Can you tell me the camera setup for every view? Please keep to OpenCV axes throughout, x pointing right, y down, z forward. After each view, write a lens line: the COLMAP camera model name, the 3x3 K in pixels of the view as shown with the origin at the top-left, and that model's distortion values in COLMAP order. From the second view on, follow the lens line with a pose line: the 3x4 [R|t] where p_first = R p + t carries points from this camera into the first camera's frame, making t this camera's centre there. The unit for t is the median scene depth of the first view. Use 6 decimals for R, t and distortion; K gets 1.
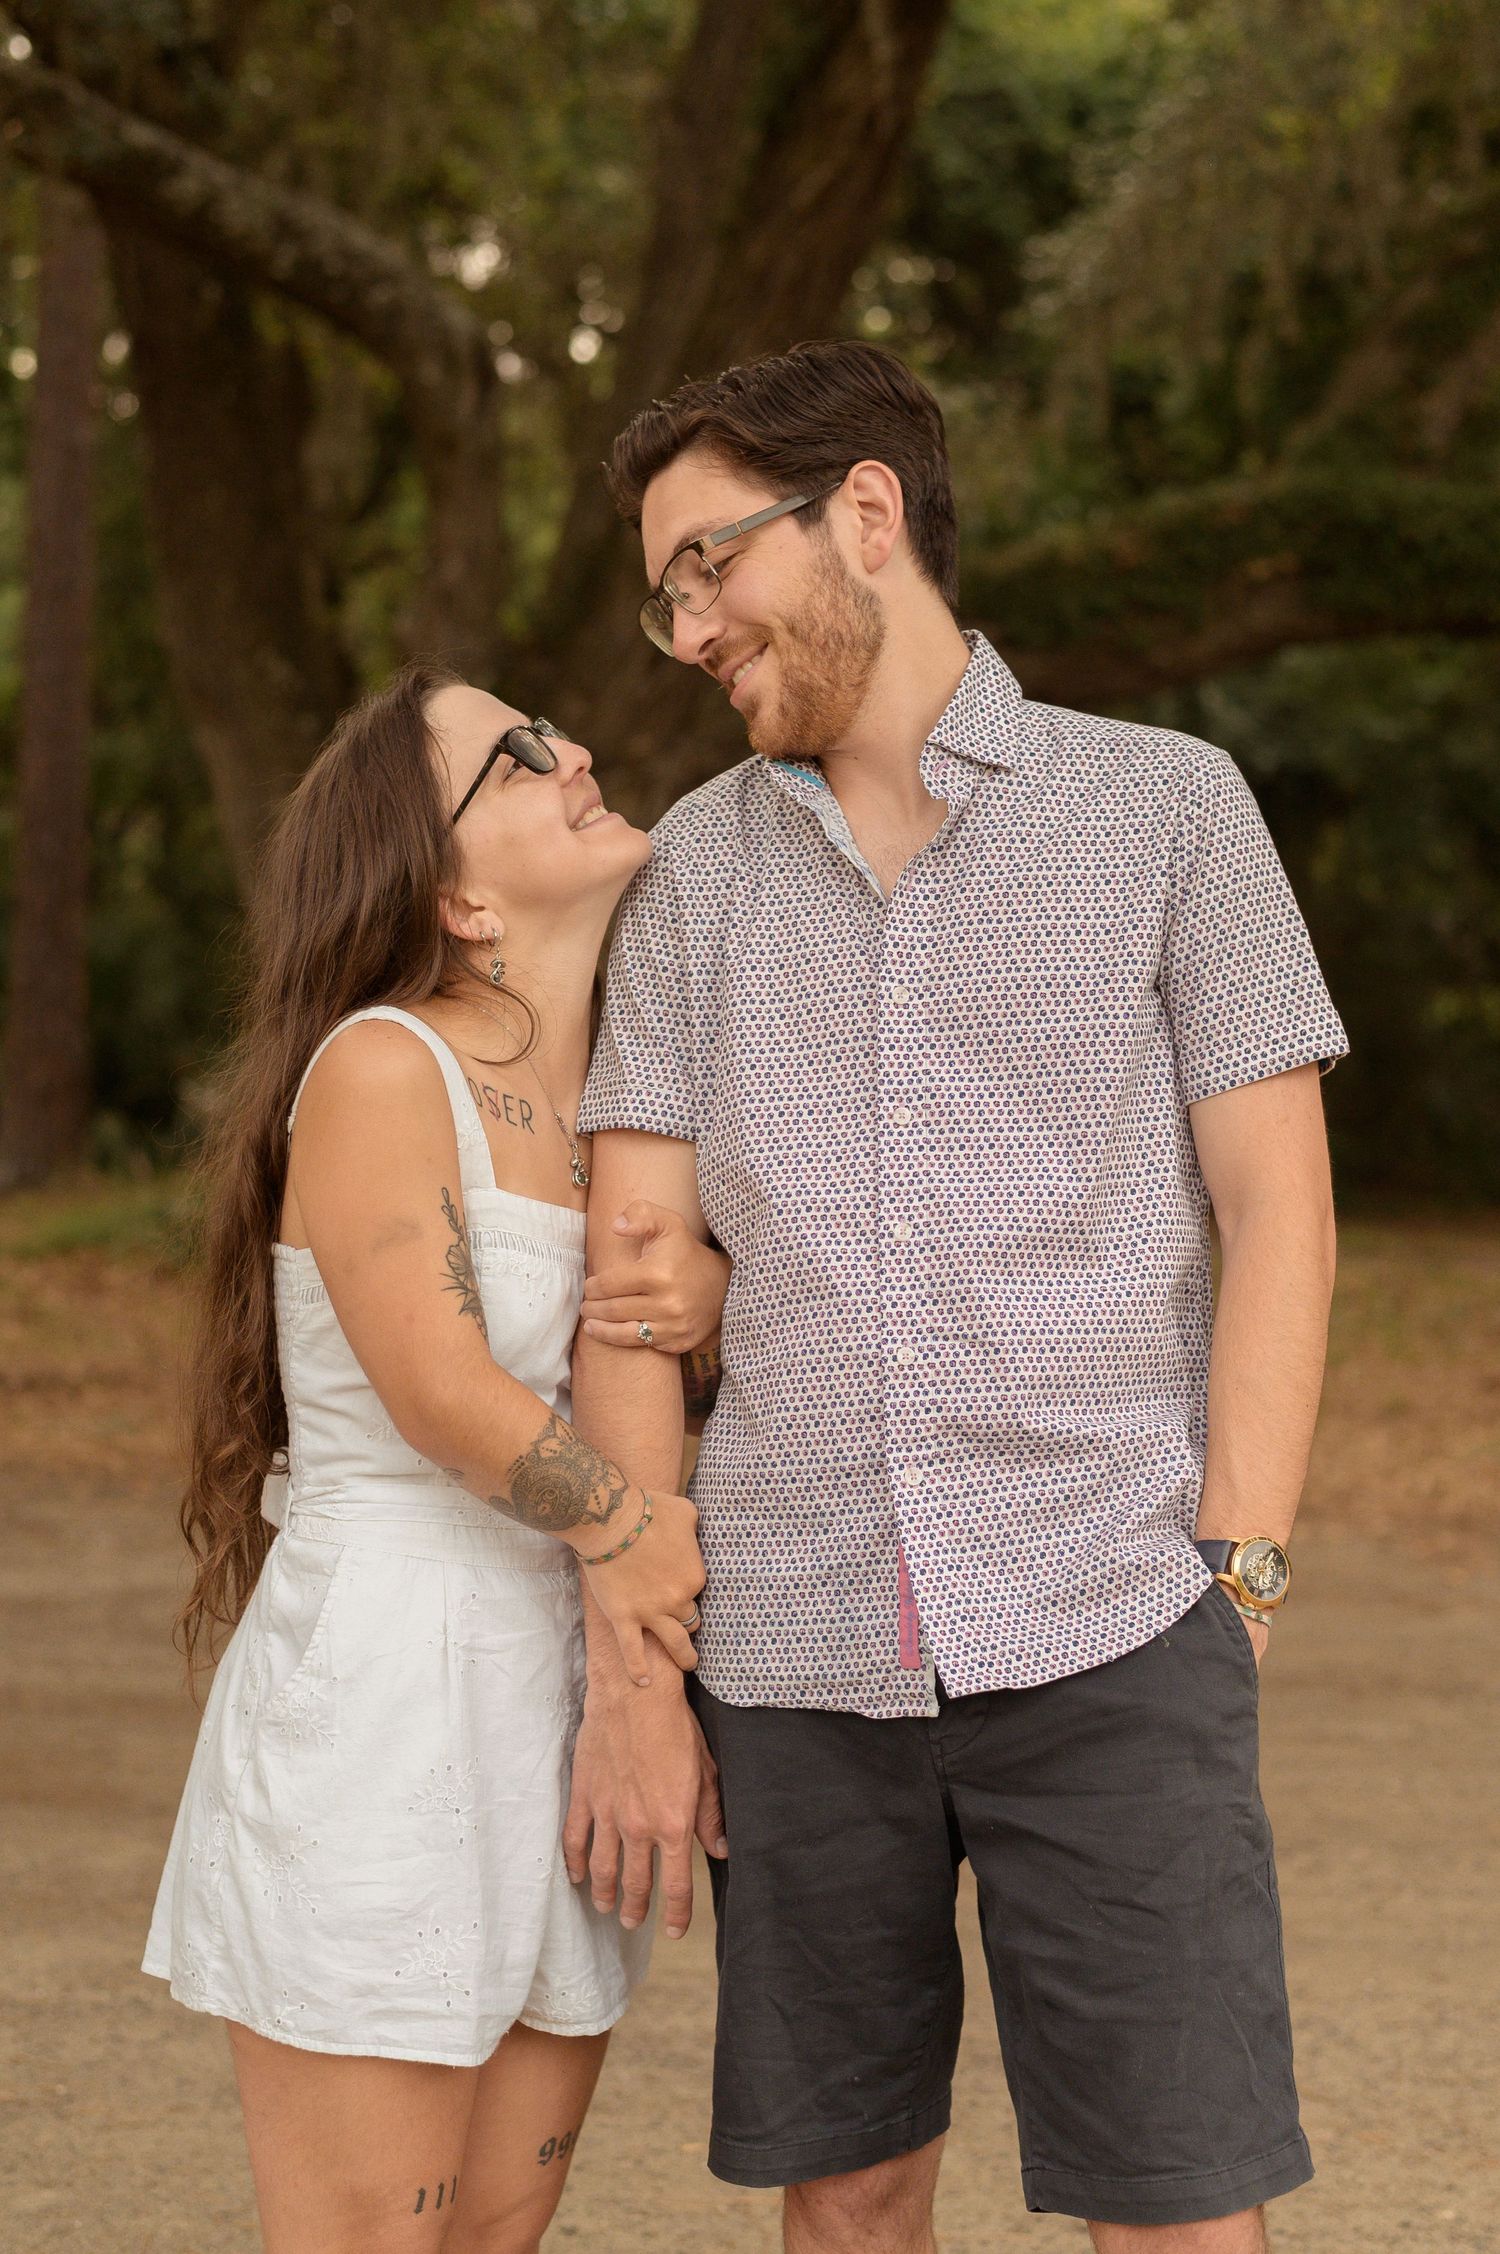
lens RADIAL K [[3112.3, 0, 765.4], [0, 3112.3, 1135.1], [0, 0, 1]] dist [-0.008674, 0.000000]
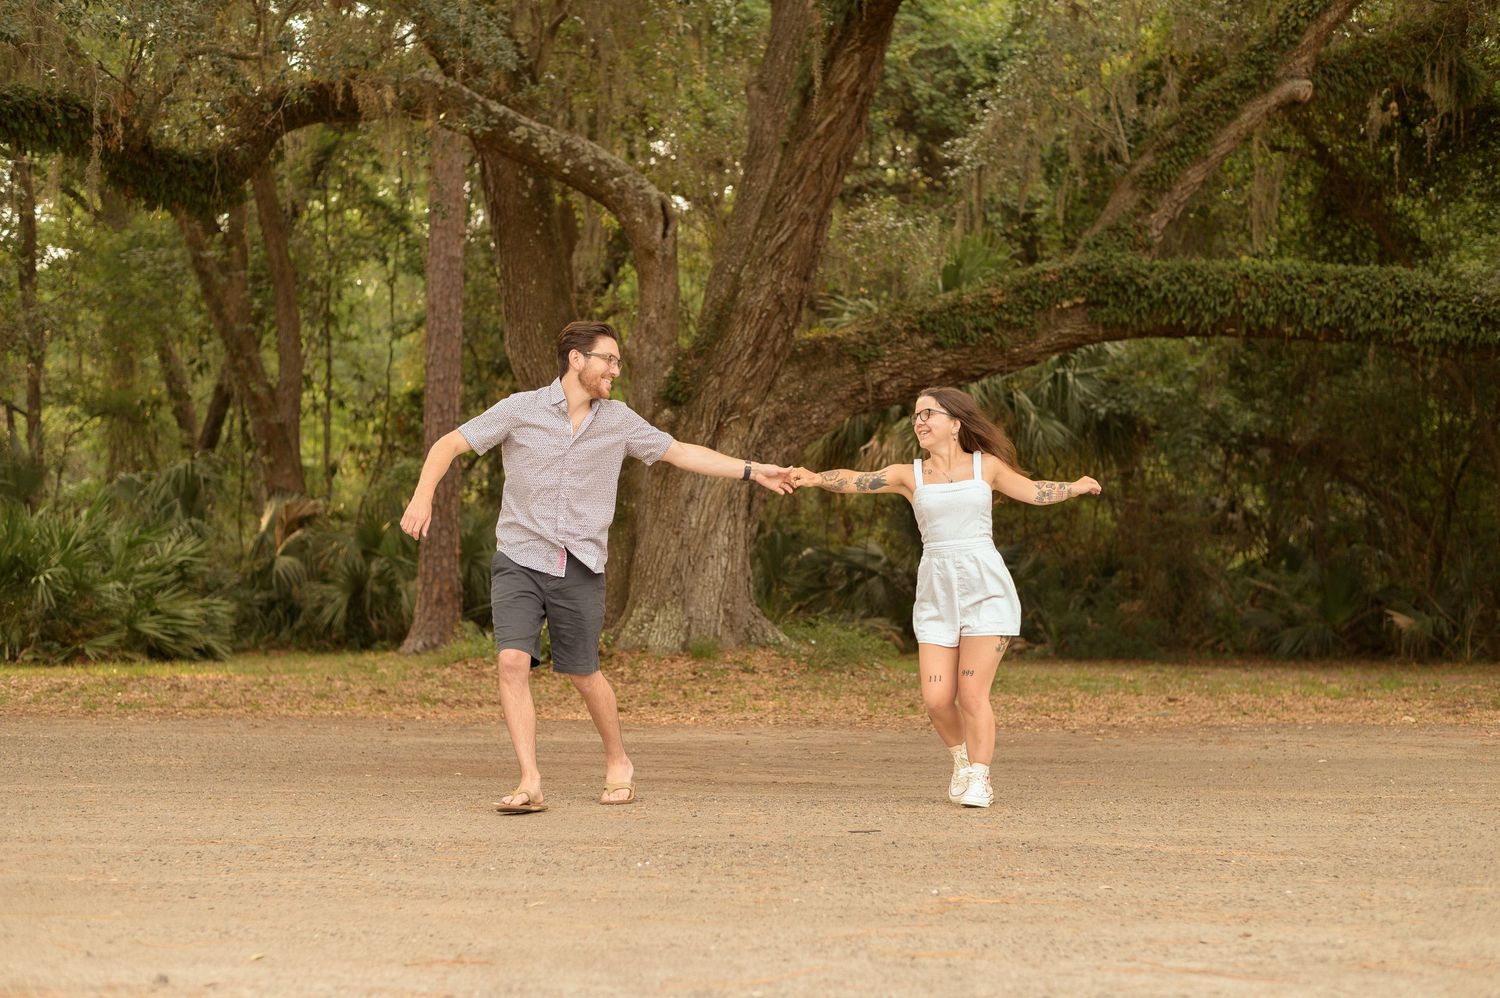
lens RADIAL K [[2071.2, 0, 750.1], [0, 2071.2, 509.8], [0, 0, 1]] dist [-0.008674, 0.000000]
pose [[0.998447, -0.020980, -0.051610, 0.025903], [0.016421, 0.996054, -0.087219, 0.053750], [0.053236, 0.086236, 0.994851, -0.276501]]
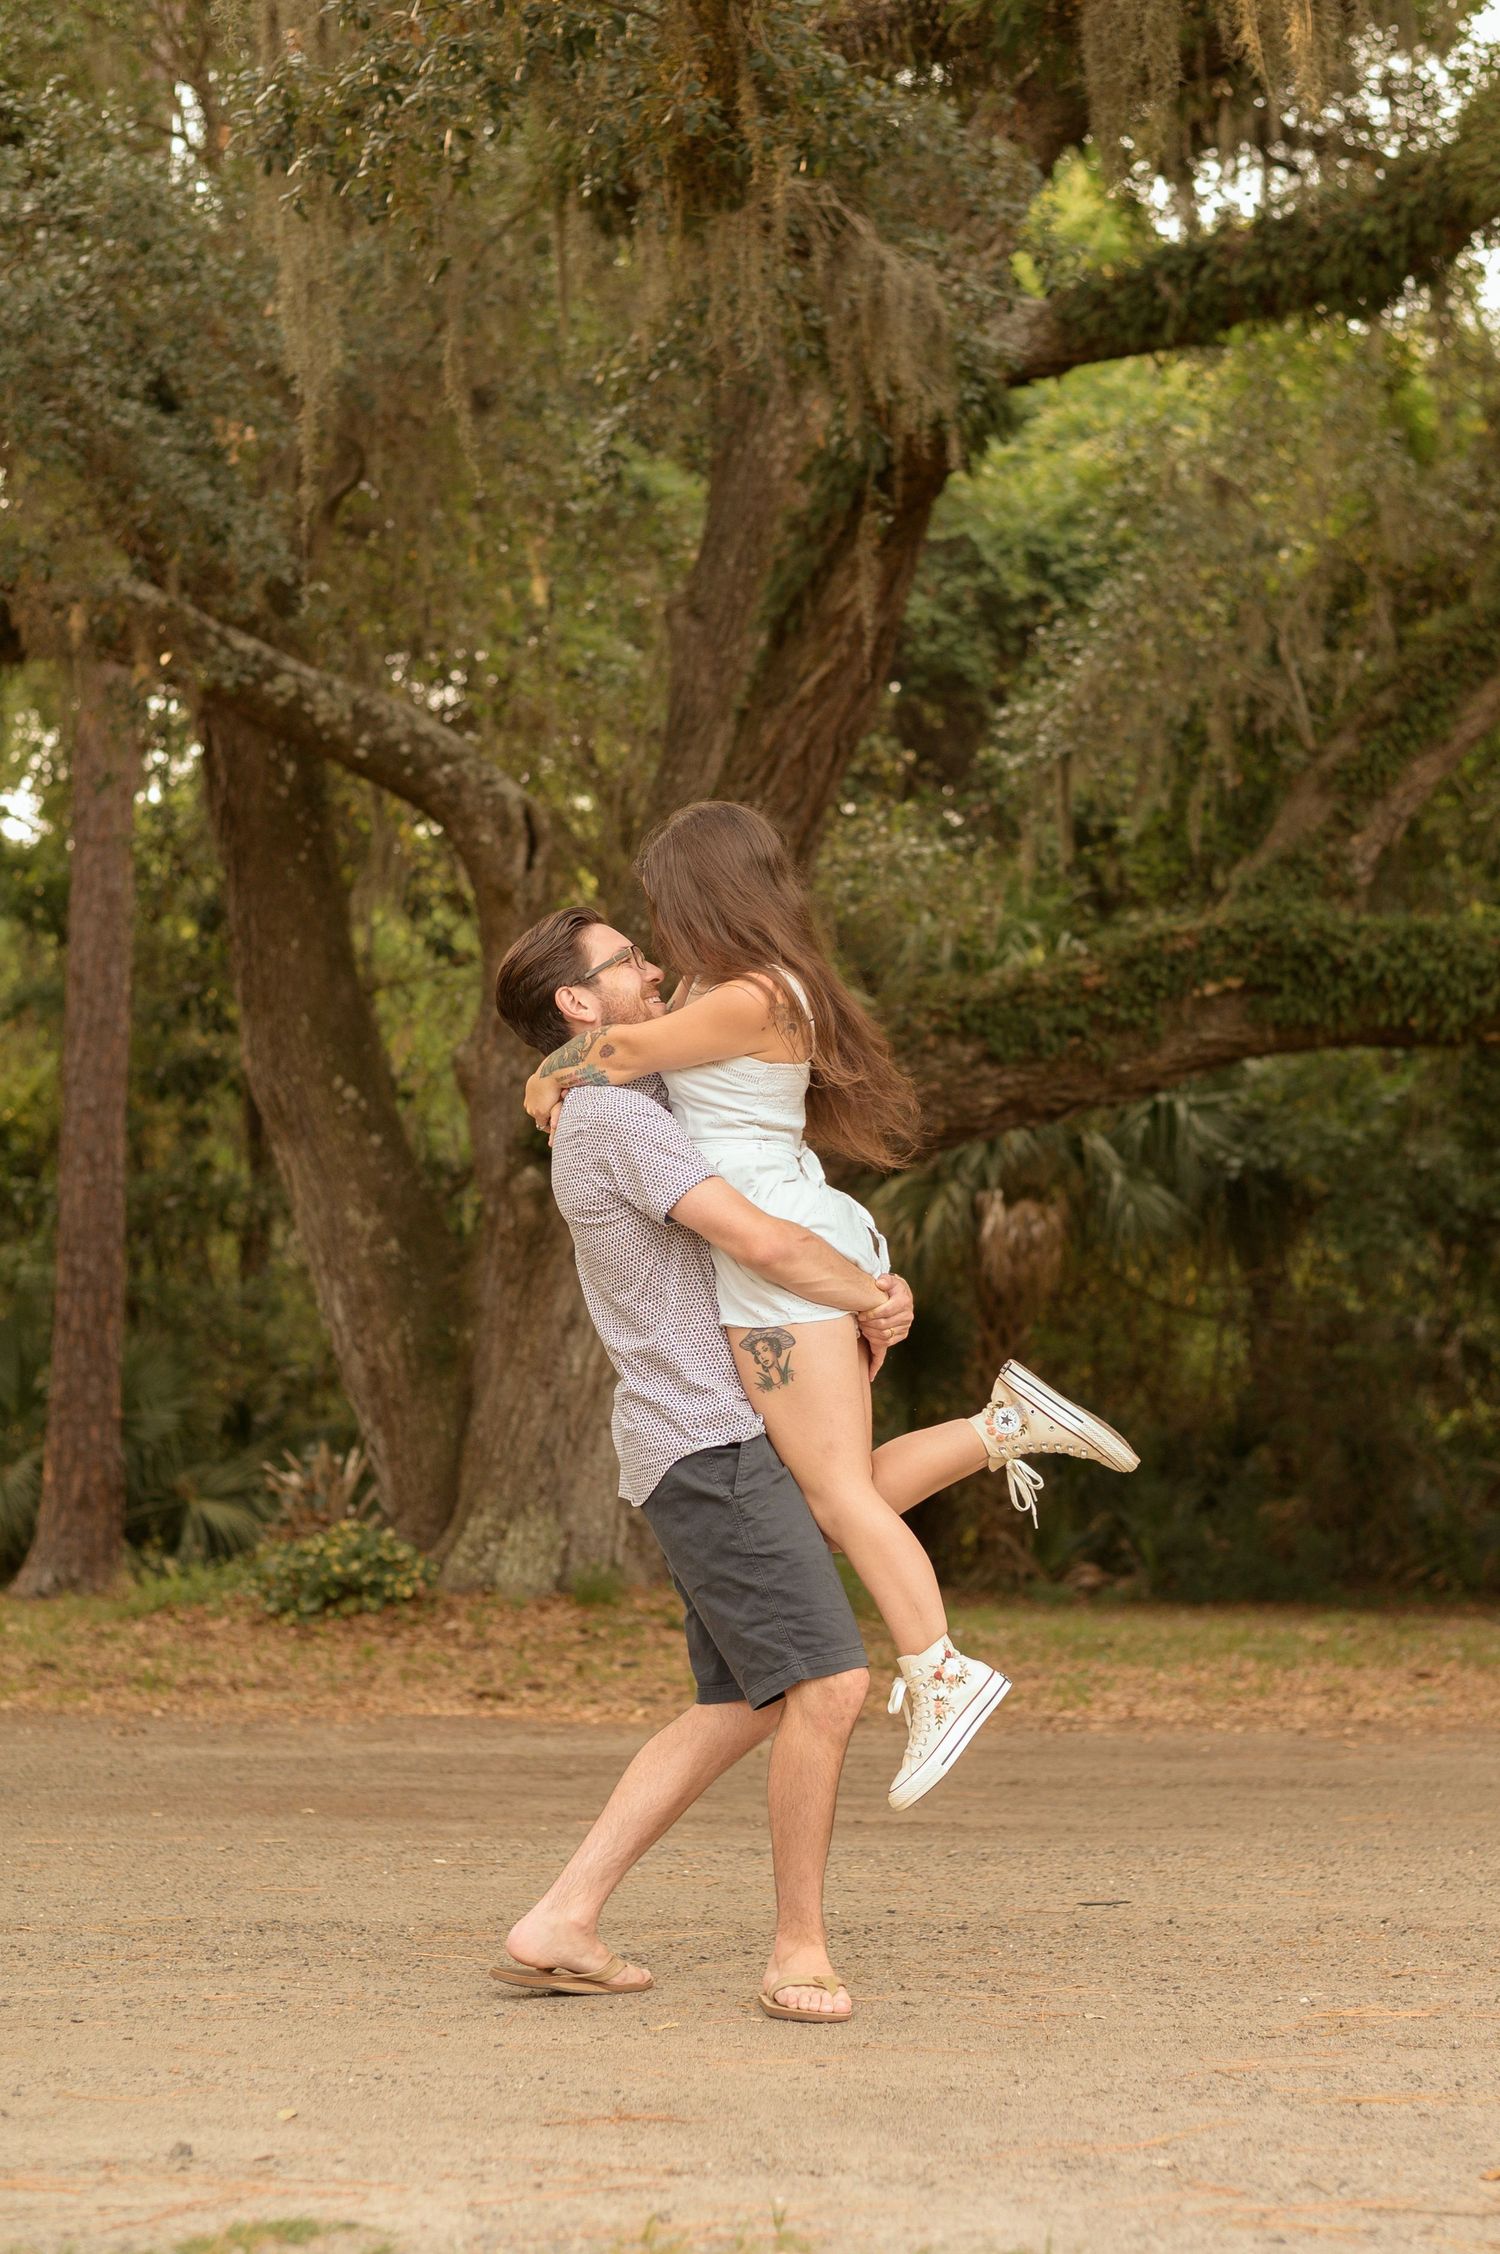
lens RADIAL K [[3718.7, 0, 748.9], [0, 3718.7, 1113.4], [0, 0, 1]] dist [-0.013237, 0.000000]
pose [[0.999695, -0.017457, 0.017483, -0.031378], [0.019792, 0.989403, -0.143840, 0.051498], [-0.014786, 0.144142, 0.989446, -0.314747]]
